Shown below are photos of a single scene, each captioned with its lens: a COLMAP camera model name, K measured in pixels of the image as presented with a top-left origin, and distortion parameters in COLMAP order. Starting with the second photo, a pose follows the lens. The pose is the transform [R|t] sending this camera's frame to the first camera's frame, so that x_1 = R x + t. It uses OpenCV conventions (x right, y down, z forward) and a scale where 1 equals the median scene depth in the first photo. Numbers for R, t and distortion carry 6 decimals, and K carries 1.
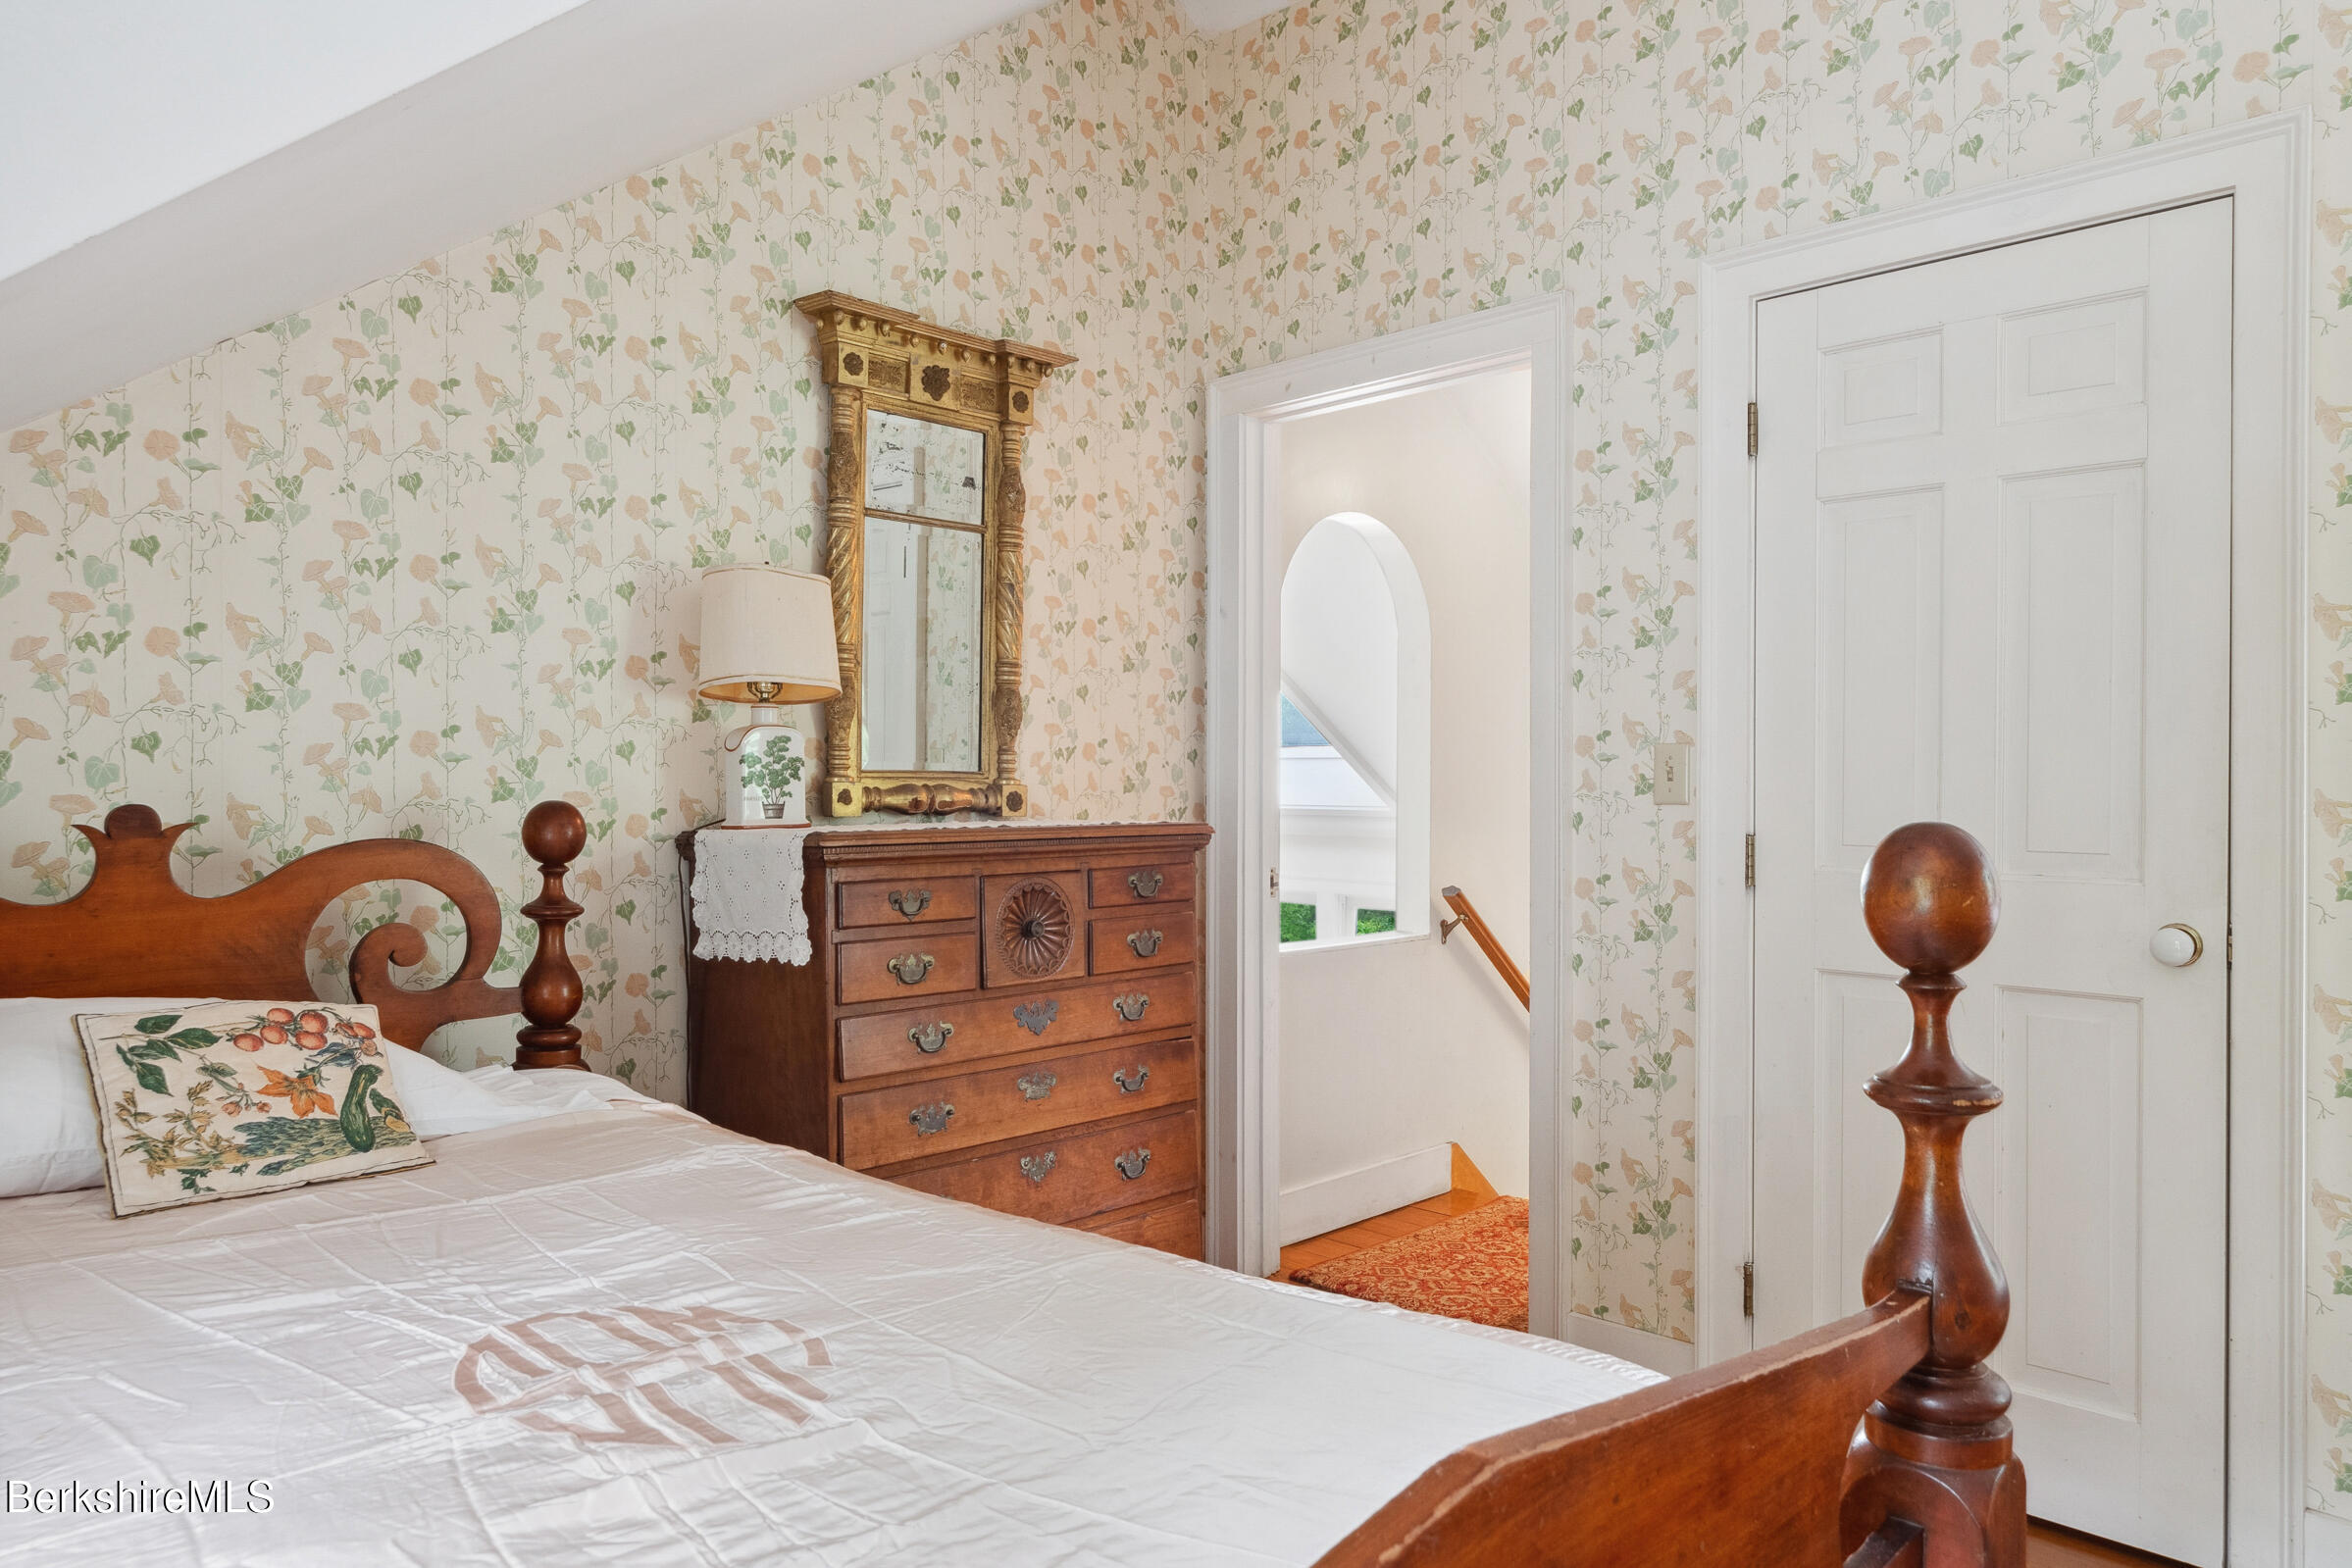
lens RADIAL K [[1559.5, 0, 1159.3], [0, 1559.5, 774.4], [0, 0, 1]] dist [0.006390, 0.001282]
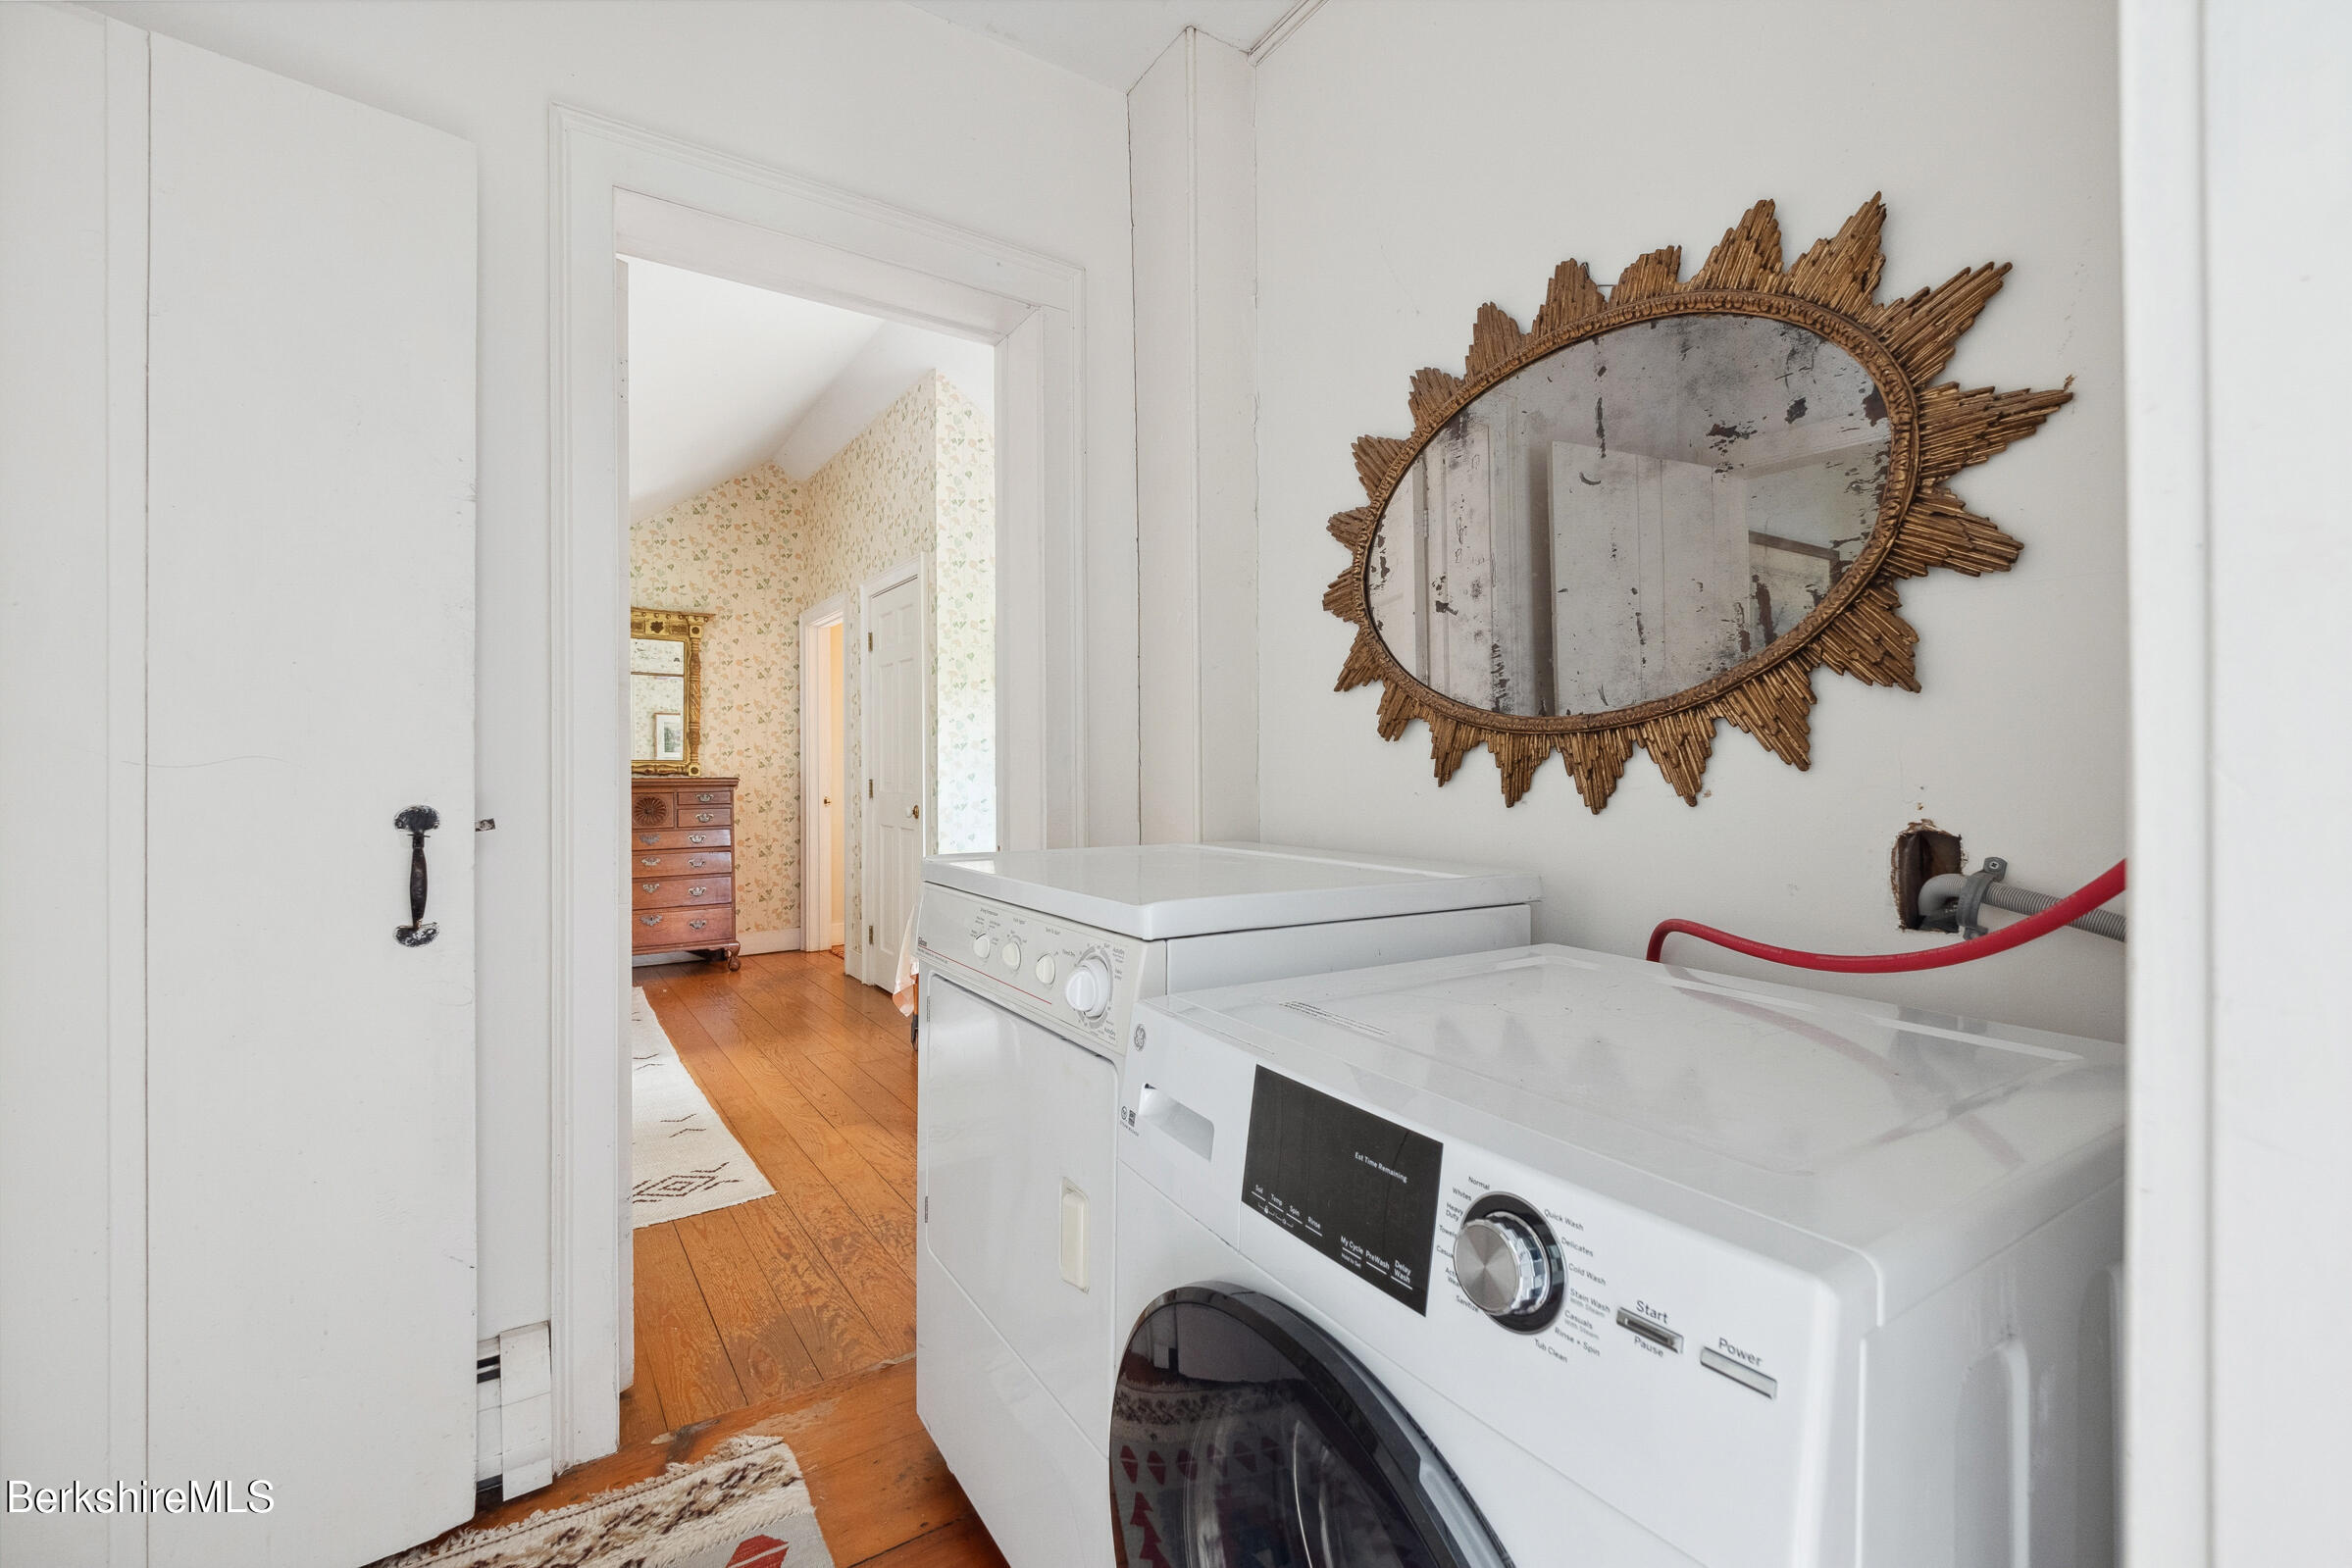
lens RADIAL K [[1036.2, 0, 1177.2], [0, 1036.2, 772.2], [0, 0, 1]] dist [0.003358, -0.000904]
pose [[0.983553, 0.000456, -0.180617, 1.225902], [0.000960, 0.999970, 0.007751, 0.006978], [0.180615, -0.007796, 0.983523, -0.774302]]
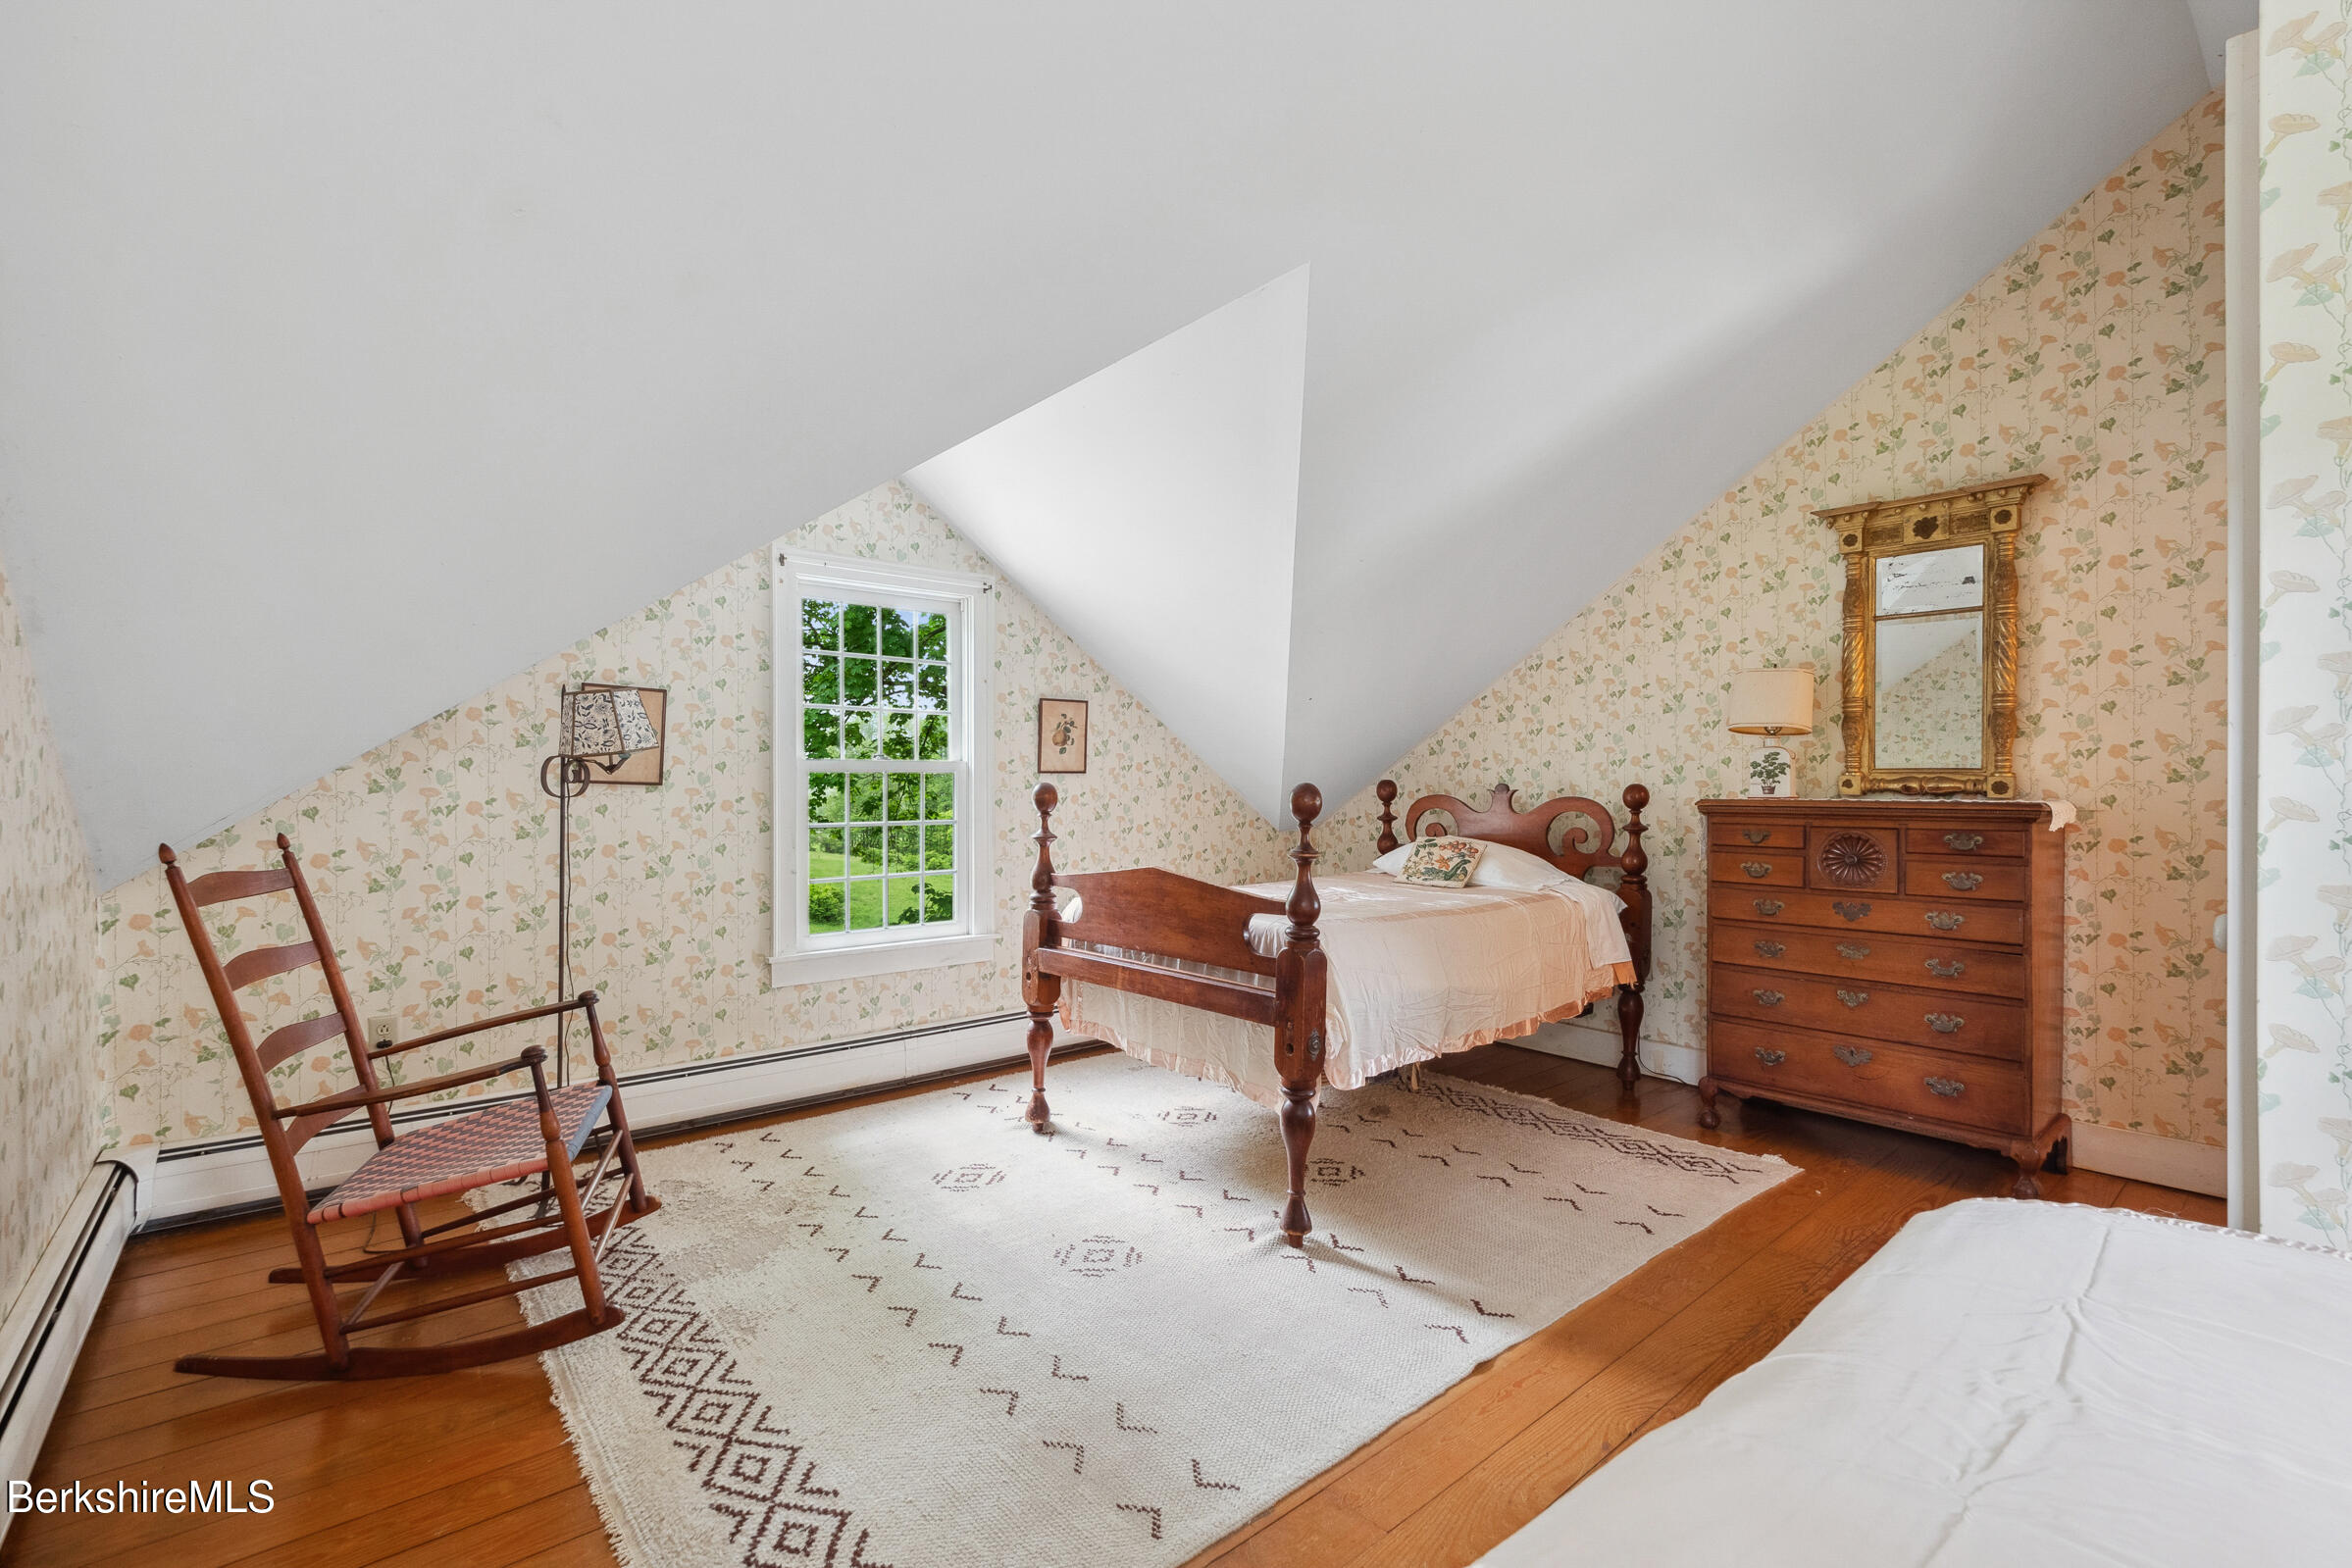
lens RADIAL K [[1036.2, 0, 1165.8], [0, 1036.2, 793.0], [0, 0, 1]] dist [0.003358, -0.000904]
pose [[-0.081824, 0.008878, -0.996607, 1.048689], [0.004358, 0.999954, 0.008550, 0.011770], [0.996637, -0.003644, -0.081859, 0.316626]]
